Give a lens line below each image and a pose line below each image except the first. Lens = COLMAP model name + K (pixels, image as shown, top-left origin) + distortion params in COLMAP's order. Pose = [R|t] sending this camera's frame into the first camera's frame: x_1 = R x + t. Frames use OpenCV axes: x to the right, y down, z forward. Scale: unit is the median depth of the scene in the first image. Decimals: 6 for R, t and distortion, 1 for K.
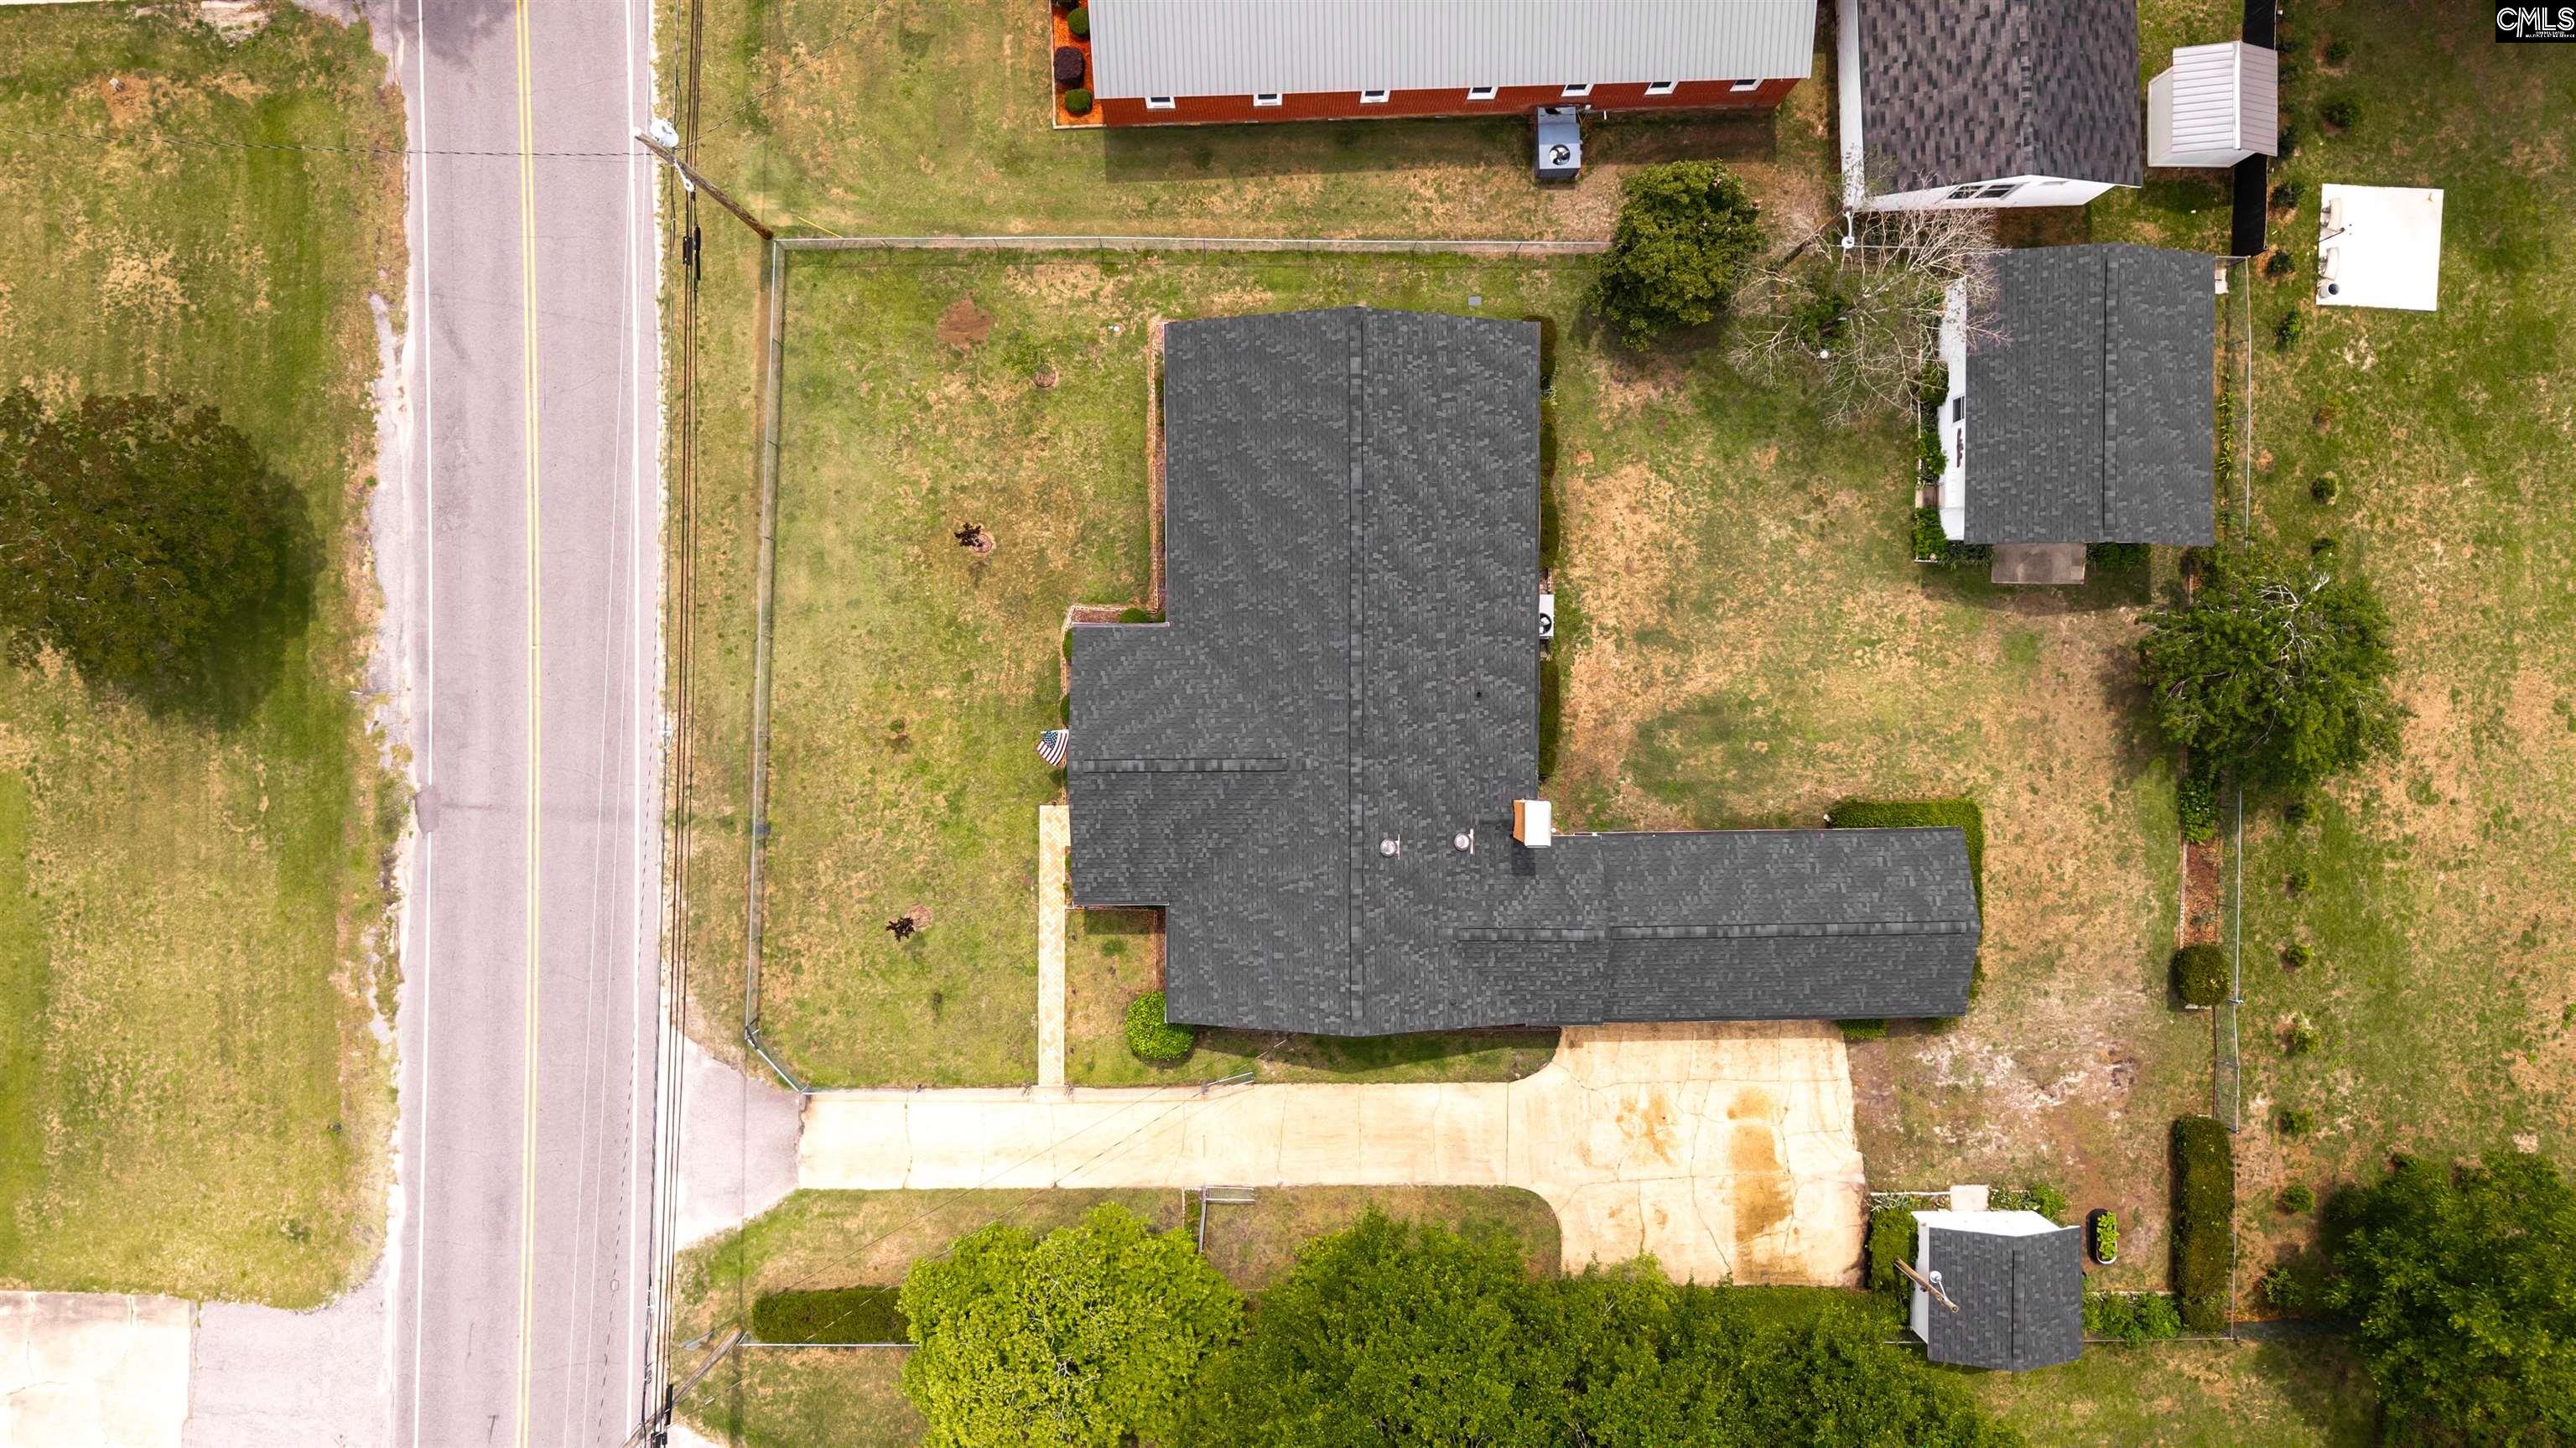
lens RADIAL K [[1726.2, 0, 1285.3], [0, 1726.2, 726.6], [0, 0, 1]] dist [0.011772, -0.014256]
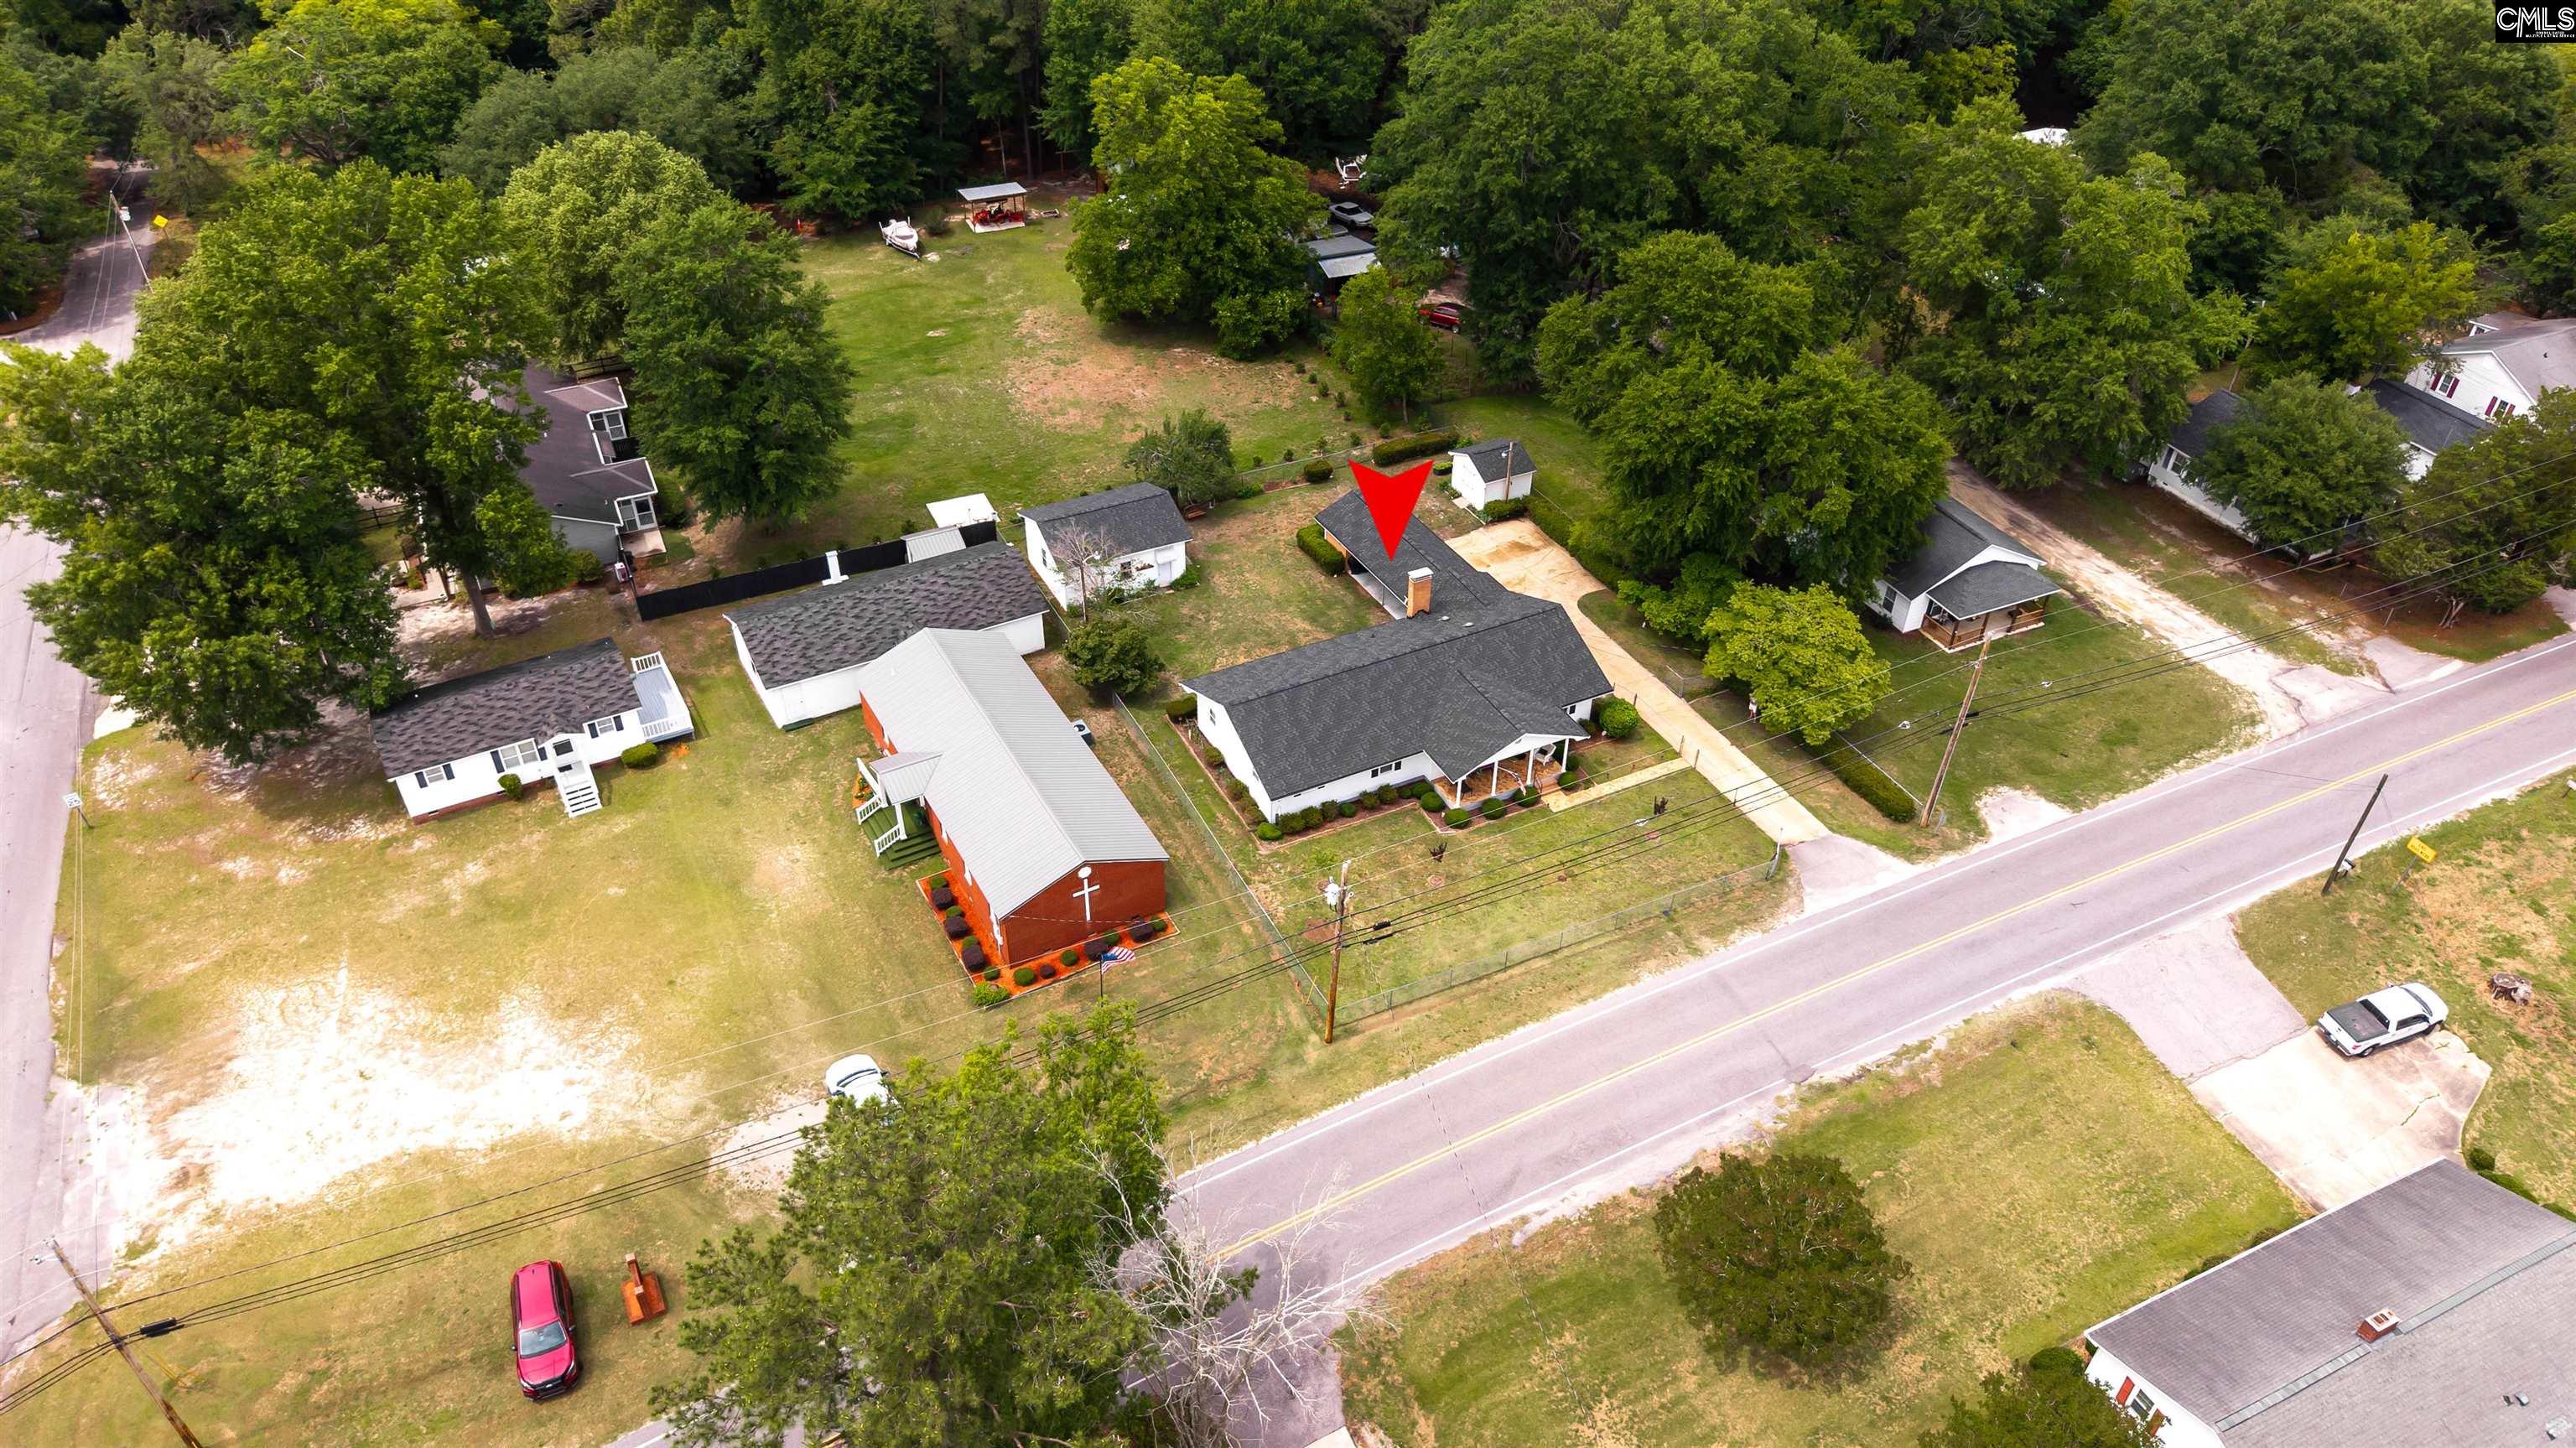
lens RADIAL K [[1726.2, 0, 1288.4], [0, 1726.2, 718.5], [0, 0, 1]] dist [0.011772, -0.014256]
pose [[-0.454153, -0.562867, 0.690598, -1.116785], [0.890692, -0.269181, 0.366346, -0.762936], [-0.020308, 0.781487, 0.623591, -0.100316]]
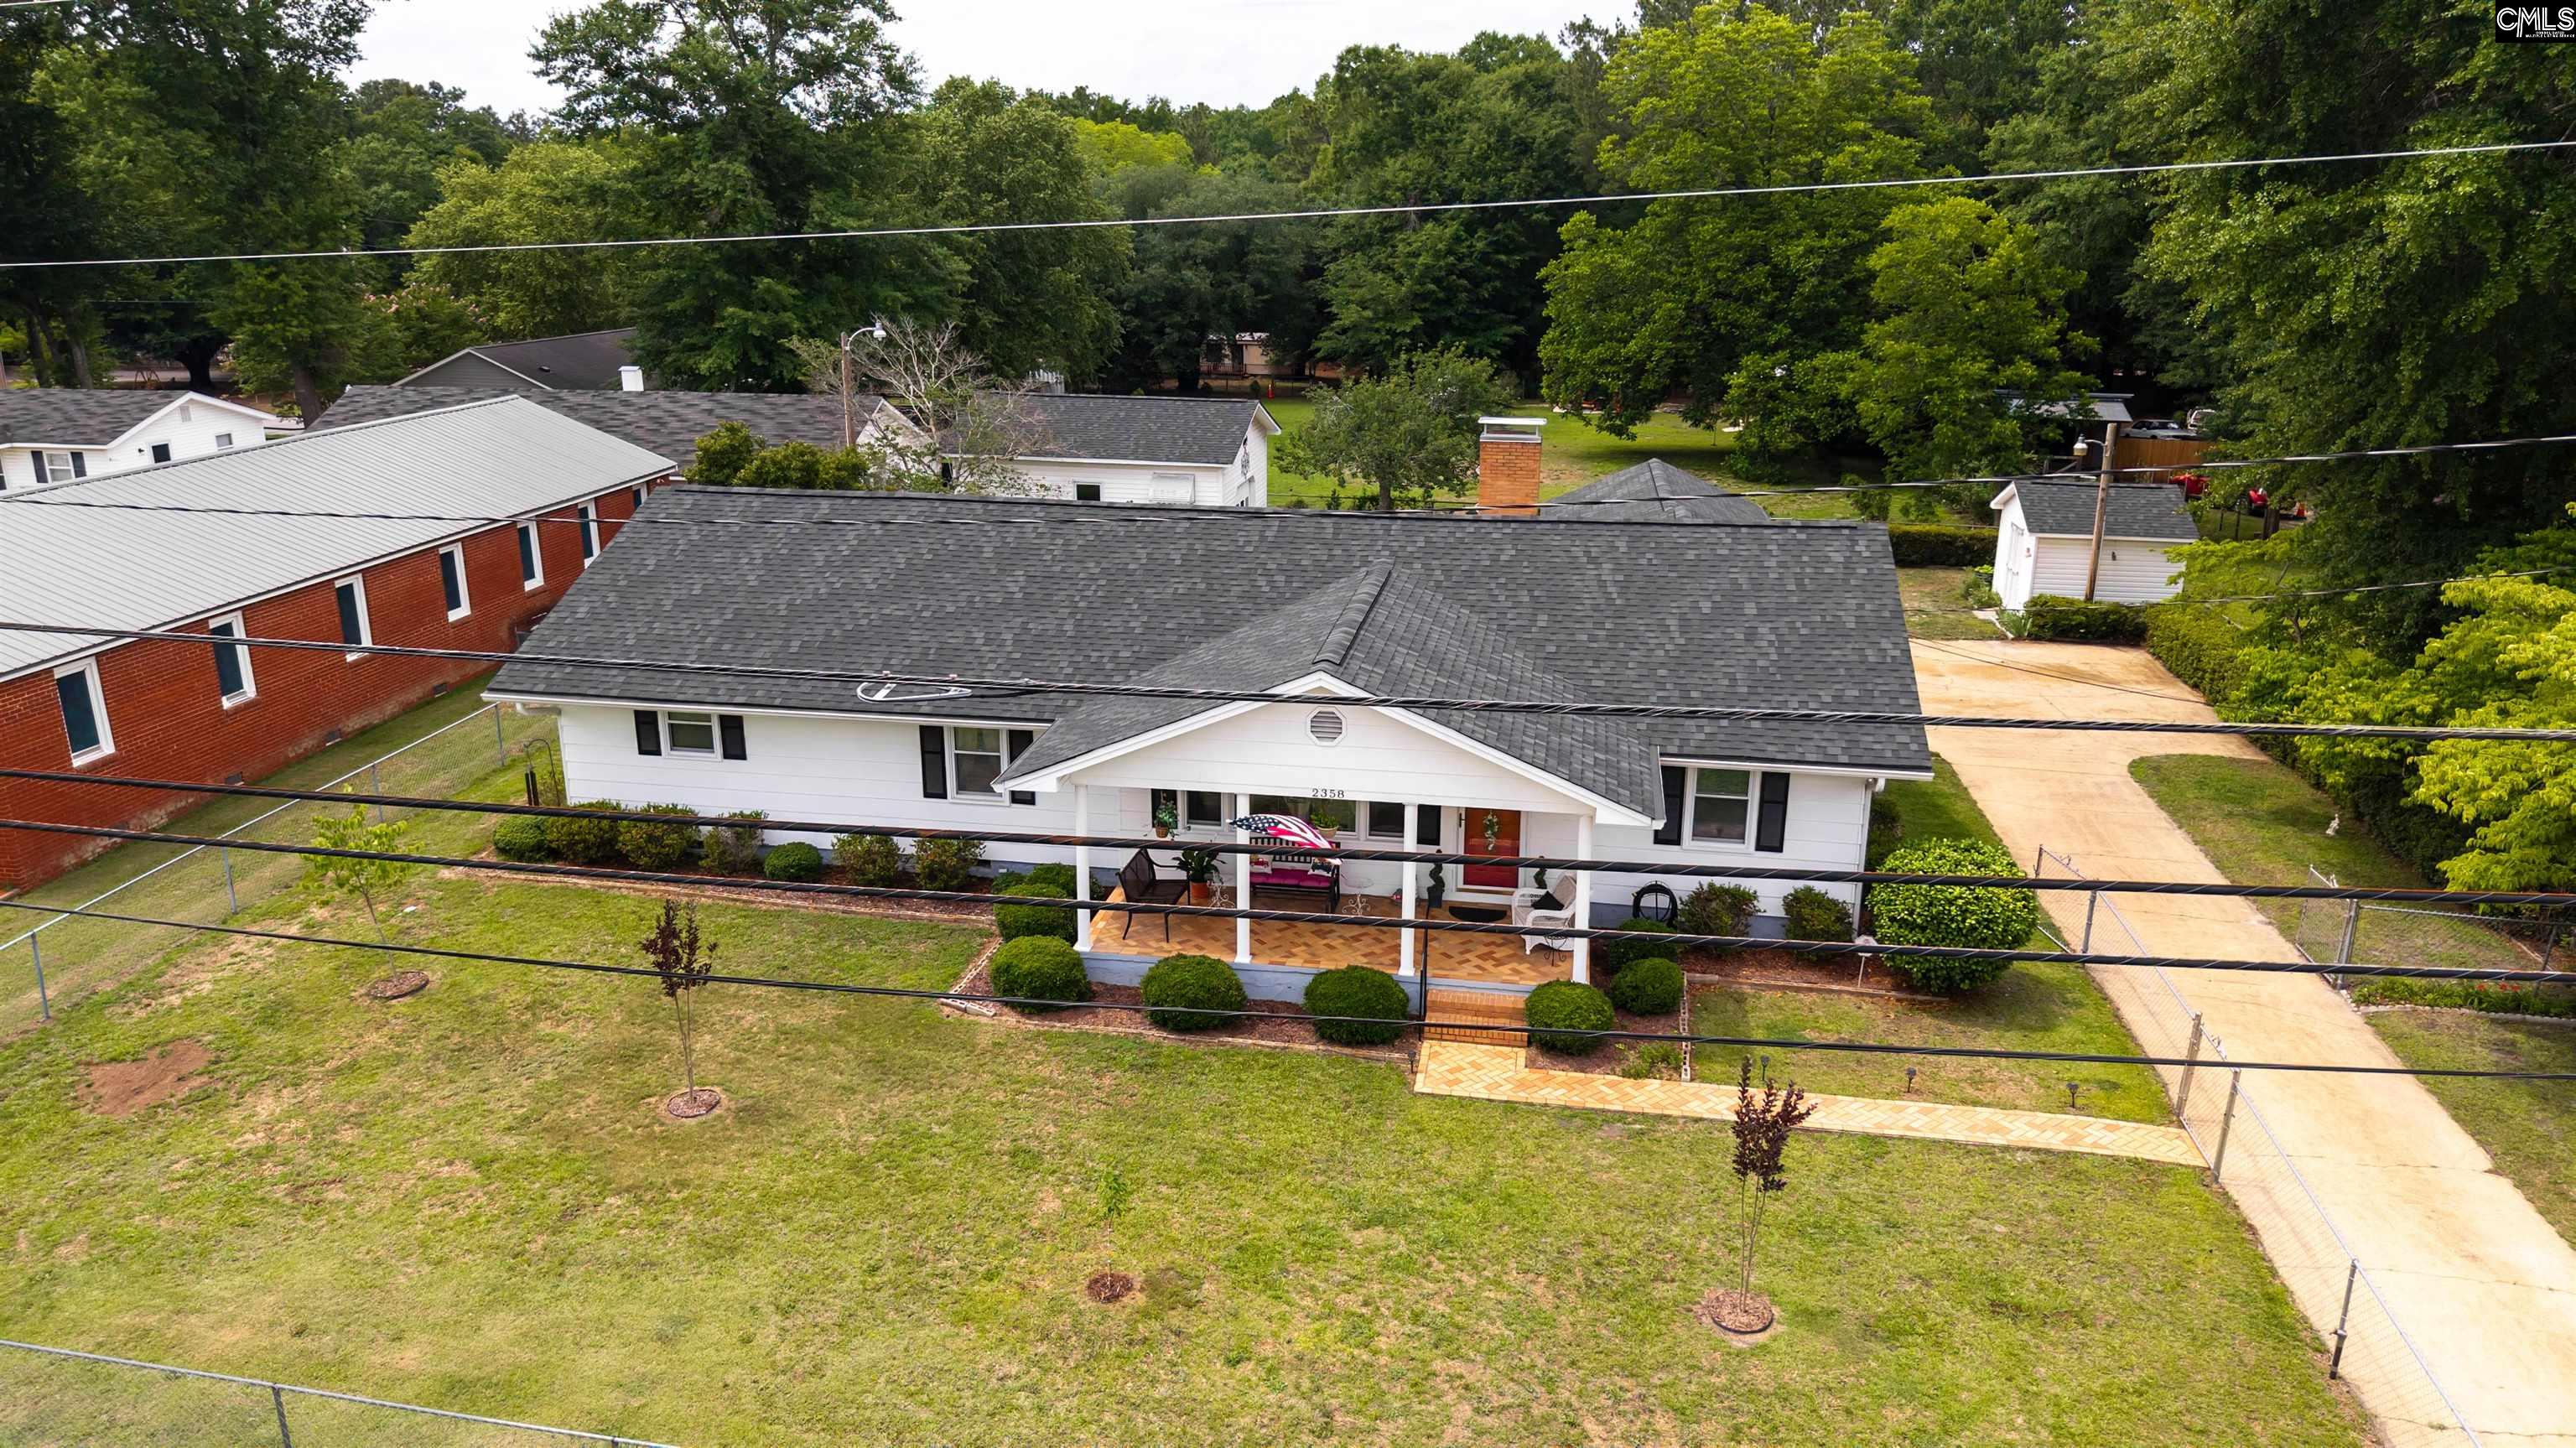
lens RADIAL K [[1726.2, 0, 1279.6], [0, 1726.2, 735.7], [0, 0, 1]] dist [0.011772, -0.014256]
pose [[0.174682, -0.303775, 0.936593, -0.476733], [0.984623, 0.055598, -0.165607, 0.074993], [-0.001765, 0.951120, 0.308816, 0.804666]]
